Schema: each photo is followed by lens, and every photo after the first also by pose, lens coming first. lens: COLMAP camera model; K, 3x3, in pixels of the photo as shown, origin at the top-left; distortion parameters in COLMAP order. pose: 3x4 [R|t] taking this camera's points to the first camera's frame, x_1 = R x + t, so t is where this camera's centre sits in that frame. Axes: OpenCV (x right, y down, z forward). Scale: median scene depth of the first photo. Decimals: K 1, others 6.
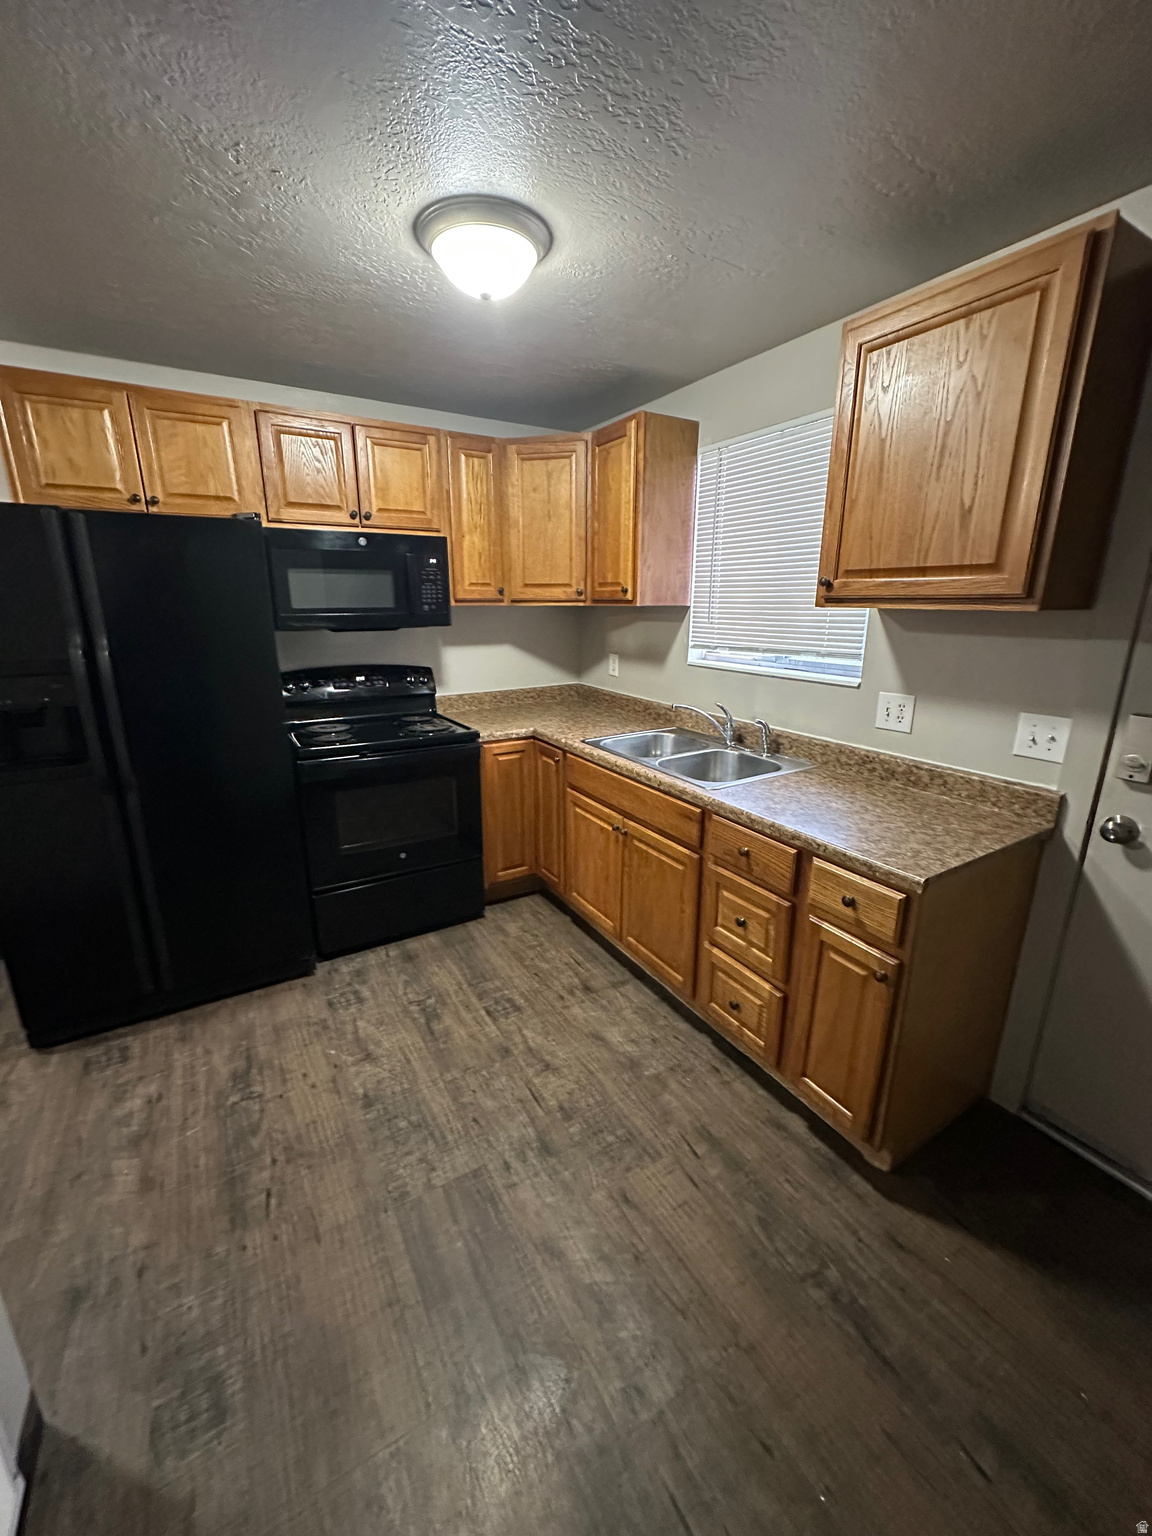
lens RADIAL K [[608.5, 0, 576.0], [0, 608.5, 768.0], [0, 0, 1]] dist [-0.001746, 0.000406]
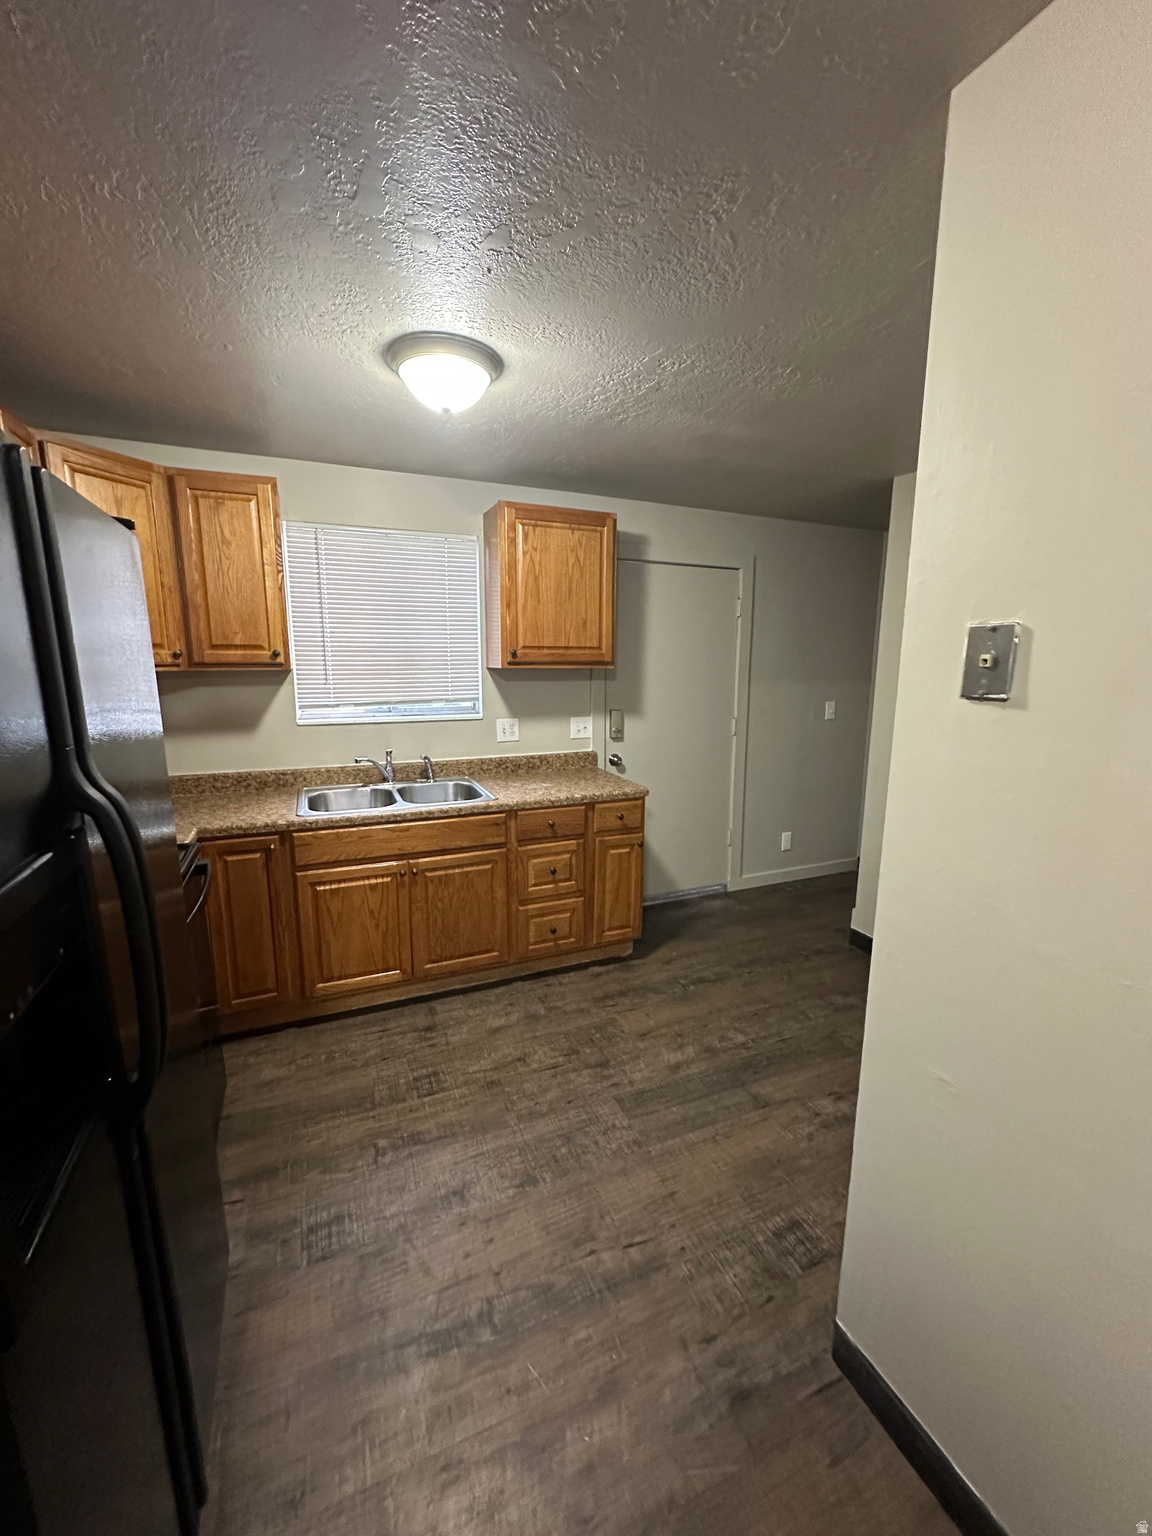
lens RADIAL K [[608.5, 0, 576.0], [0, 608.5, 768.0], [0, 0, 1]] dist [-0.001746, 0.000406]
pose [[0.138534, -0.177657, 0.974293, -1.073507], [0.258738, 0.956104, 0.137551, -0.174668], [-0.955962, 0.233031, 0.178419, 0.566147]]
